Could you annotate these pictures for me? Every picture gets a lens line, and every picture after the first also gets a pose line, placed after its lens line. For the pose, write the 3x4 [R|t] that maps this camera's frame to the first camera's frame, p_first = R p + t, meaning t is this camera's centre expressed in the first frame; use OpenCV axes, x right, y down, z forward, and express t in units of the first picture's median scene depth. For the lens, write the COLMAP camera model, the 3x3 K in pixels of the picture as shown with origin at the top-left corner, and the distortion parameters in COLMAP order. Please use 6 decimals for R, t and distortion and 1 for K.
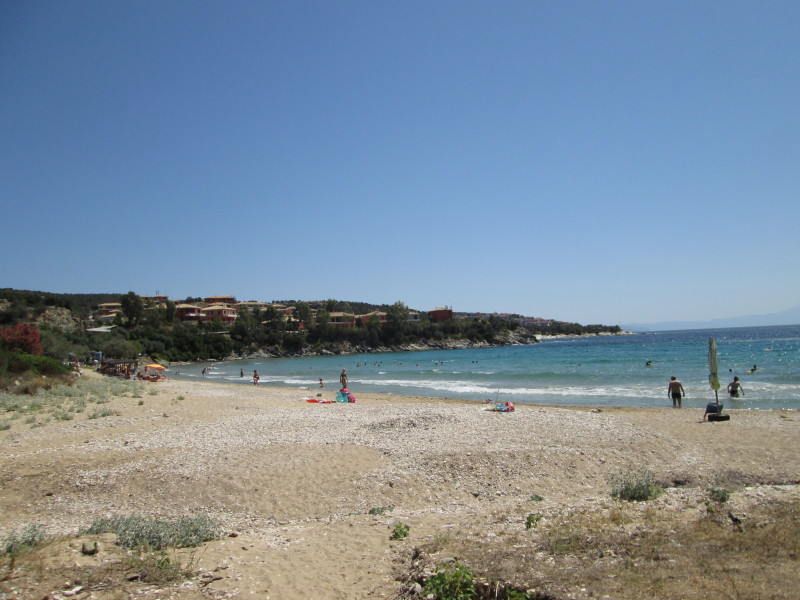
lens RADIAL K [[663.0, 0, 400.0], [0, 663.0, 300.0], [0, 0, 1]] dist [-0.010768, 0.000100]
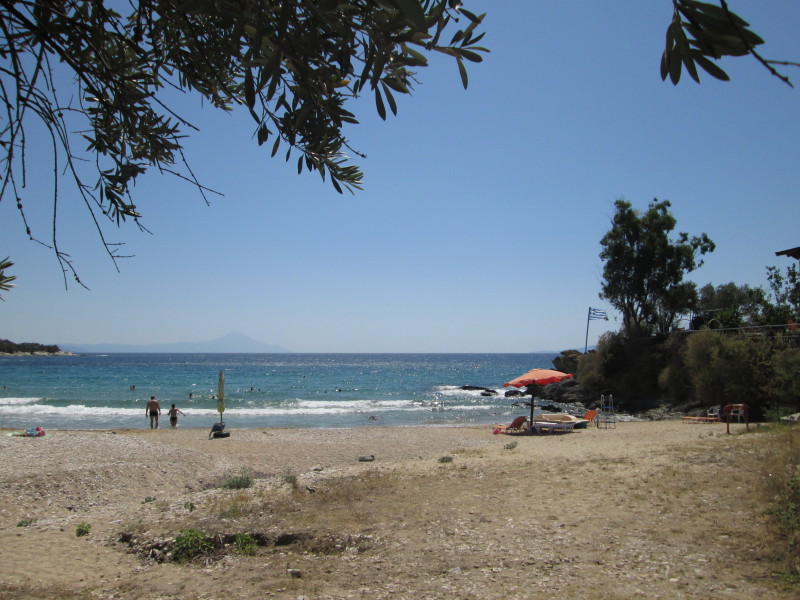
lens RADIAL K [[663.0, 0, 400.0], [0, 663.0, 300.0], [0, 0, 1]] dist [-0.010768, 0.000100]
pose [[0.694777, 0.107524, 0.711142, -0.200088], [-0.082835, 0.994145, -0.069384, -0.016715], [-0.714439, -0.010701, 0.699616, -0.113486]]
